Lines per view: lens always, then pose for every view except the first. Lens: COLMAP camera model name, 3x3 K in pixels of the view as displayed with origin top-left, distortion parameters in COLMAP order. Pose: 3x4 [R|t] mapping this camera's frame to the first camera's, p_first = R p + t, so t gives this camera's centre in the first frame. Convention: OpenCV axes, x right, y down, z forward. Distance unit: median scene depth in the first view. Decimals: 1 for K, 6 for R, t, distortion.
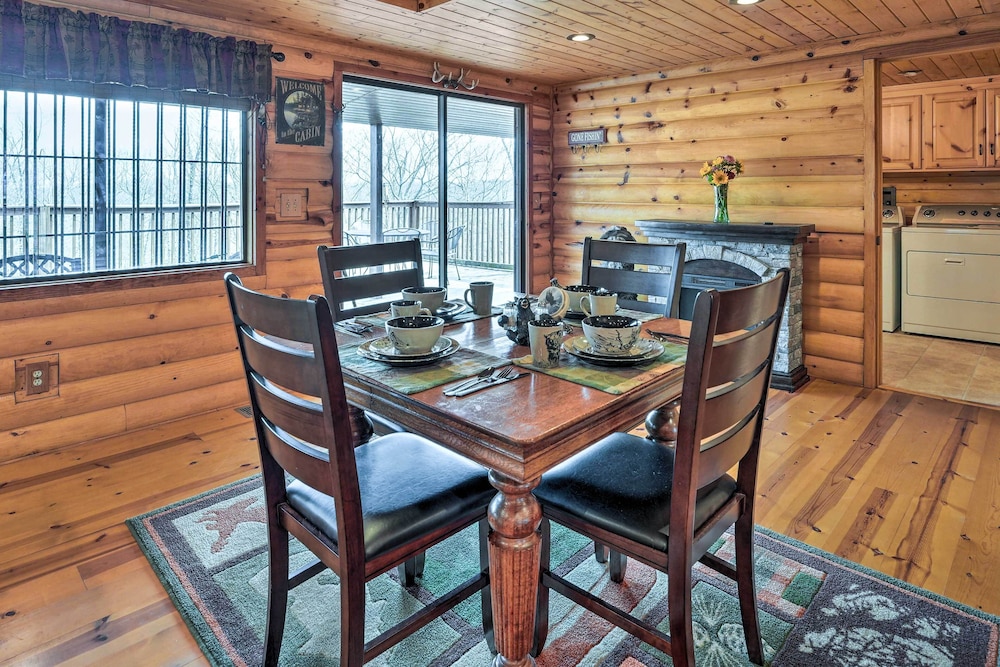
lens RADIAL K [[603.5, 0, 498.9], [0, 603.5, 188.6], [0, 0, 1]] dist [-0.004837, -0.000931]
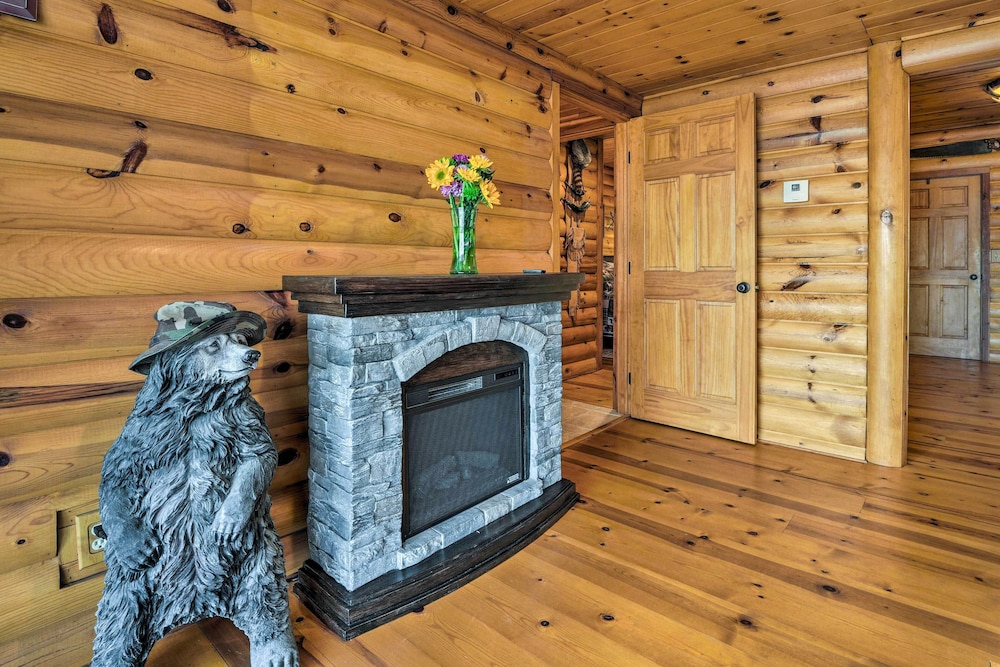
lens RADIAL K [[489.4, 0, 576.9], [0, 489.4, 270.2], [0, 0, 1]] dist [-0.022829, -0.000347]
pose [[-0.098482, -0.005315, 0.995125, -0.085439], [-0.003696, 0.999981, 0.004975, 0.048709], [-0.995132, -0.003188, -0.098500, 0.919743]]
